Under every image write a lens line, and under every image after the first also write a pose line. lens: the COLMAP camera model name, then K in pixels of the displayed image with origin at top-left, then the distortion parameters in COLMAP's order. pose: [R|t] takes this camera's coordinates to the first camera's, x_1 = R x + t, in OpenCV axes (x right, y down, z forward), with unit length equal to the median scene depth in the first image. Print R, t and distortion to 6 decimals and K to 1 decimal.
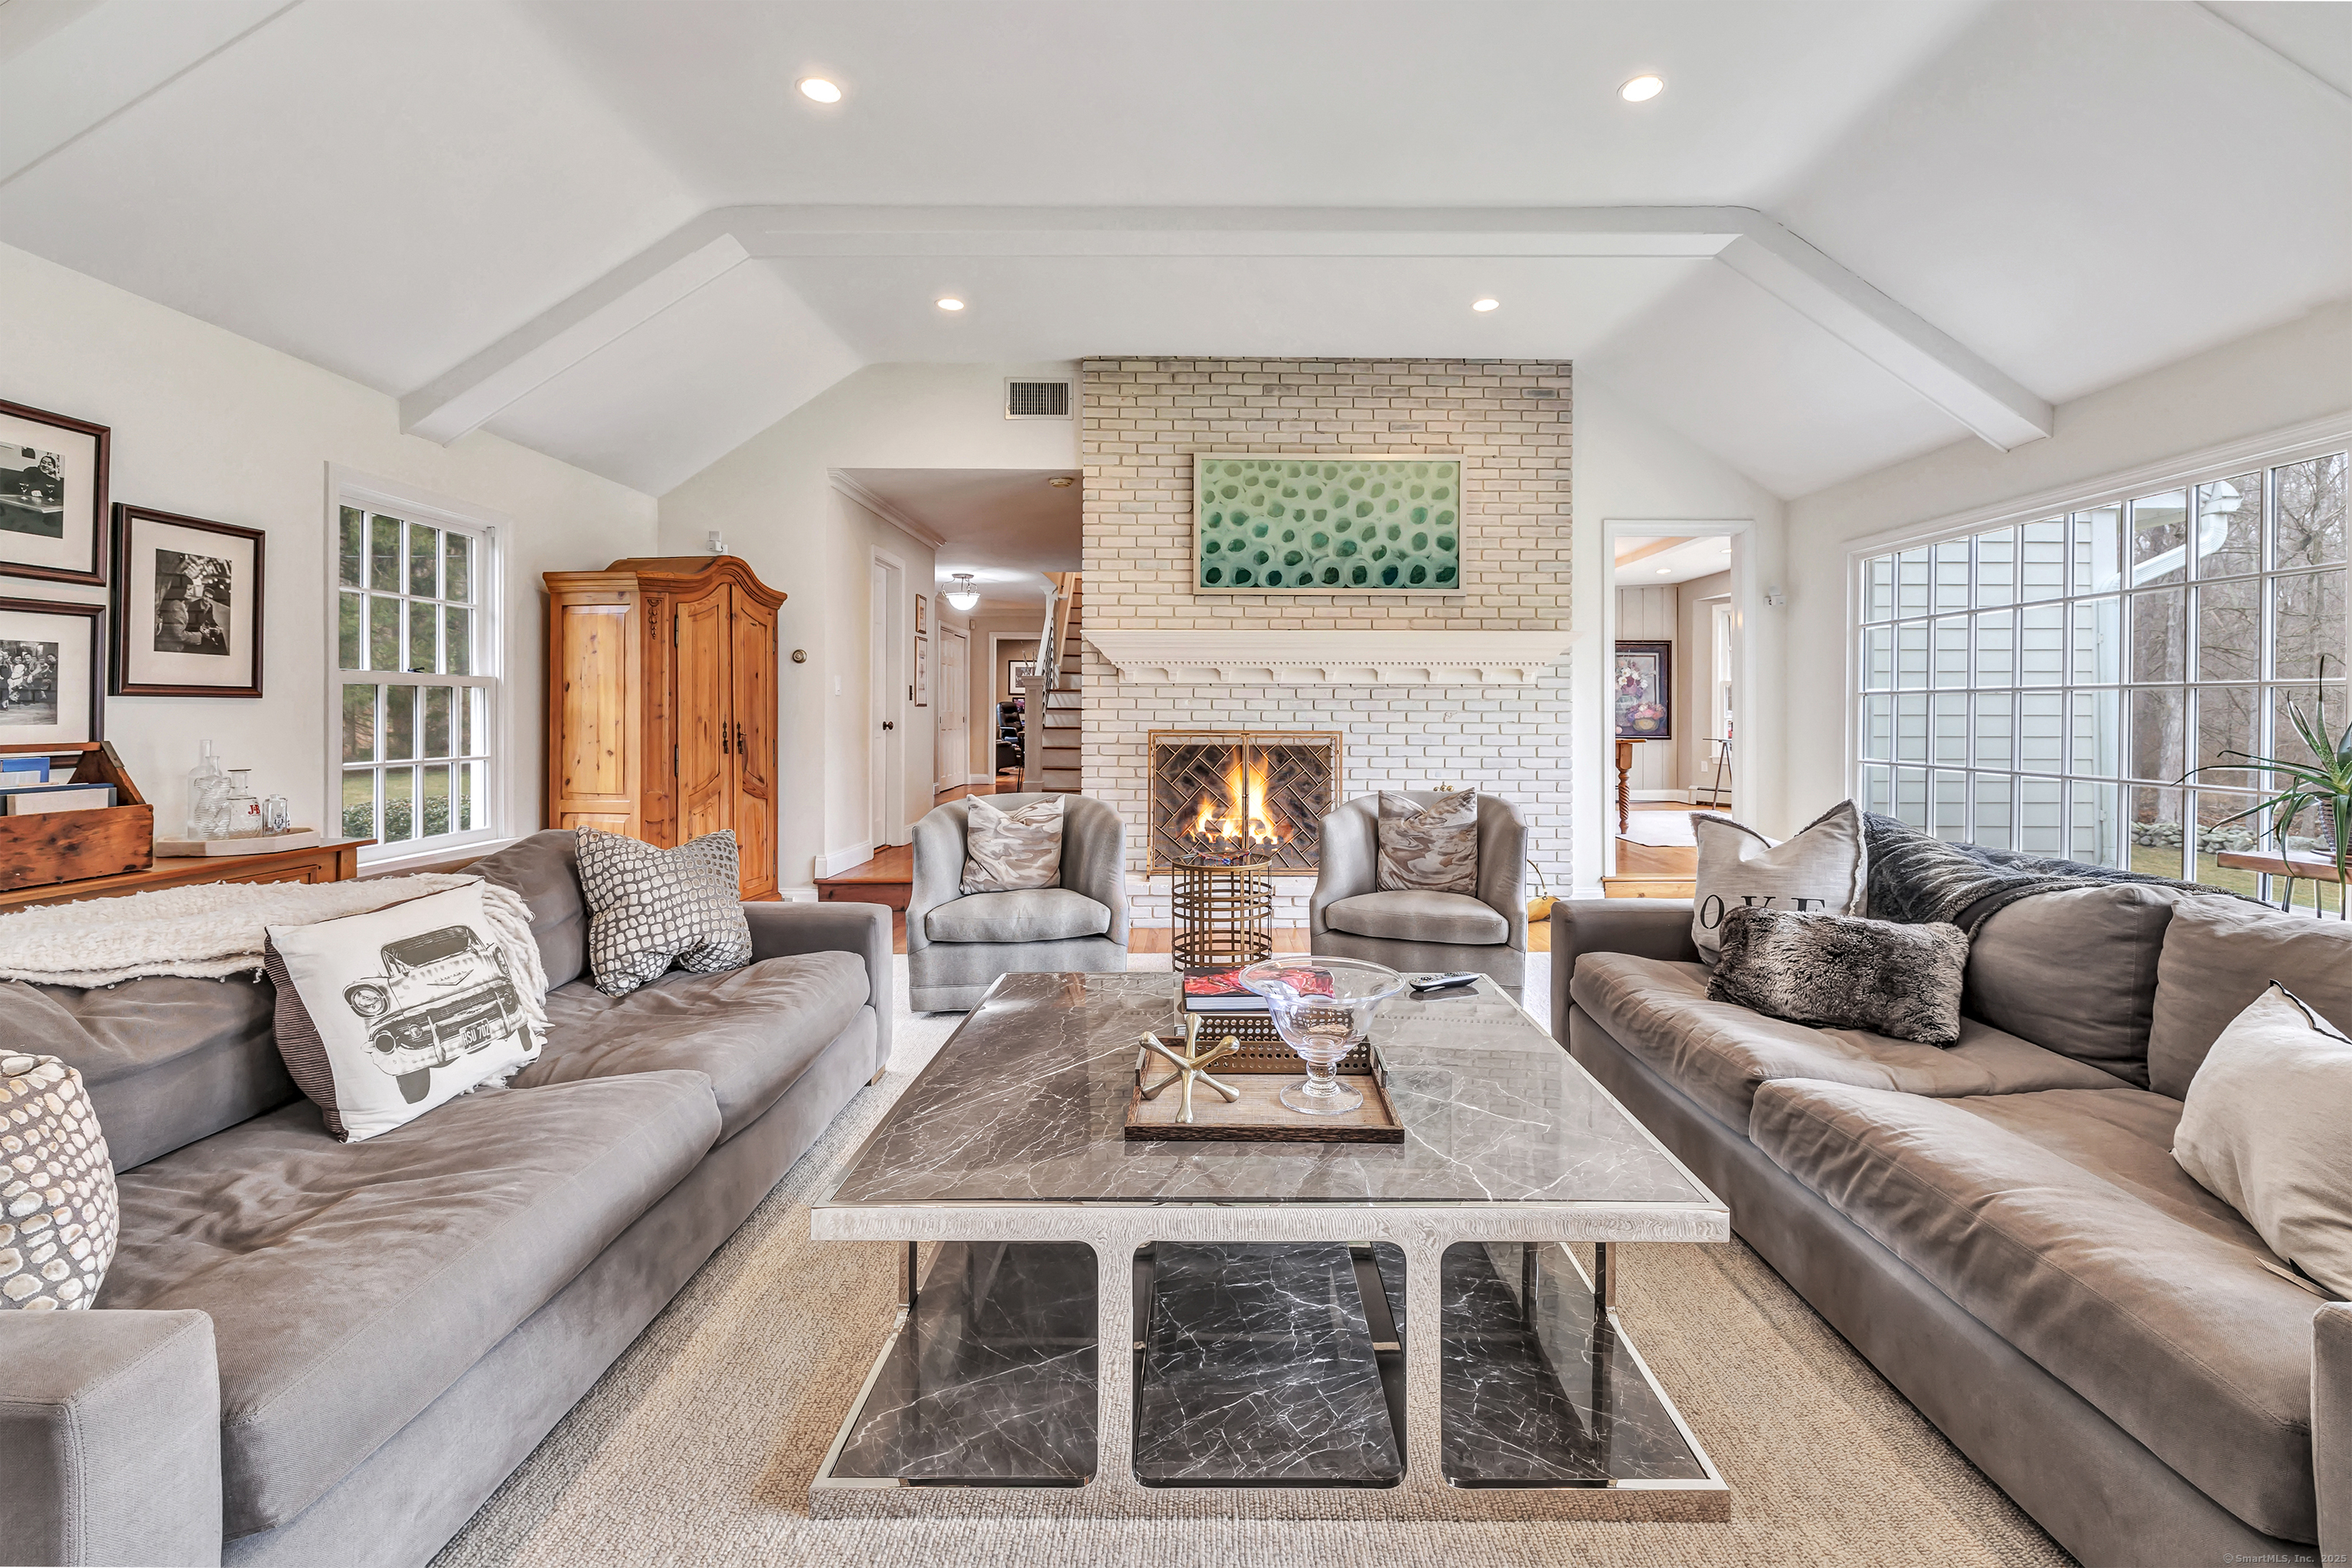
lens RADIAL K [[1015.3, 0, 1177.2], [0, 1015.3, 719.1], [0, 0, 1]] dist [-0.000204, 0.000069]
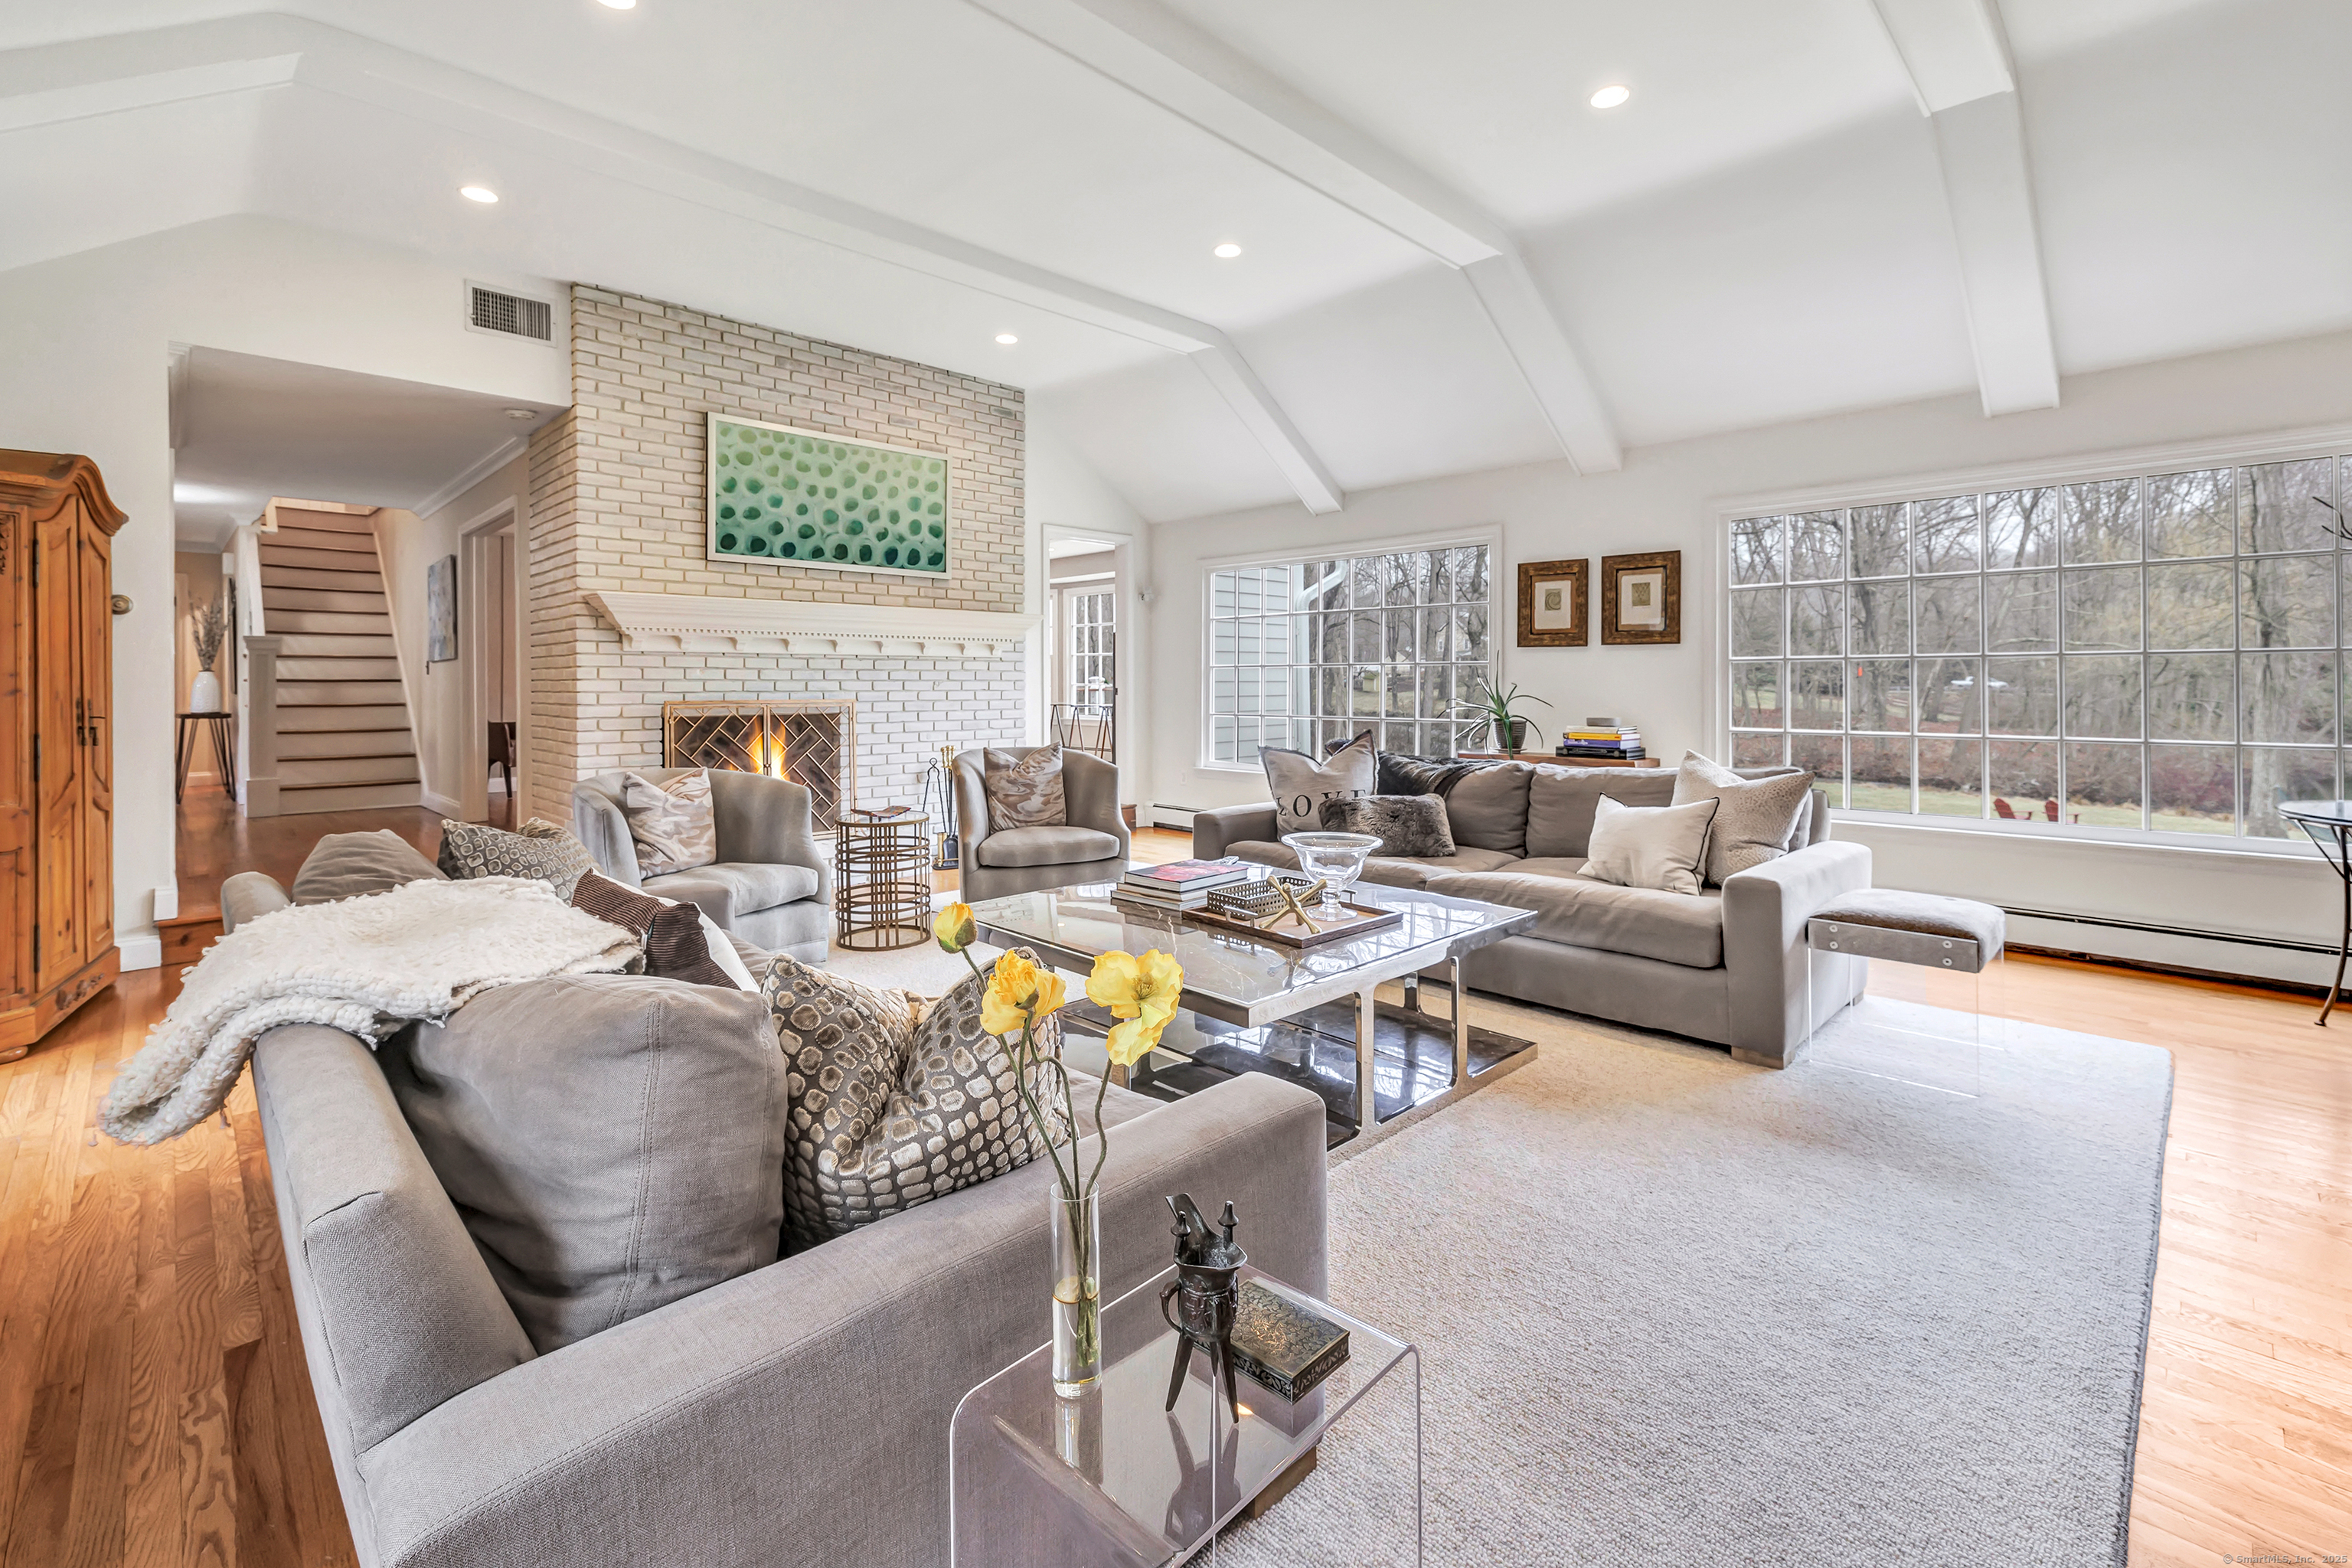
lens RADIAL K [[1027.7, 0, 1169.7], [0, 1027.7, 699.6], [0, 0, 1]] dist [0.001365, 0.000210]
pose [[0.721638, -0.016686, 0.692069, -0.342629], [0.009915, 0.999856, 0.013768, 0.000486], [-0.692199, -0.003074, 0.721700, -0.004258]]
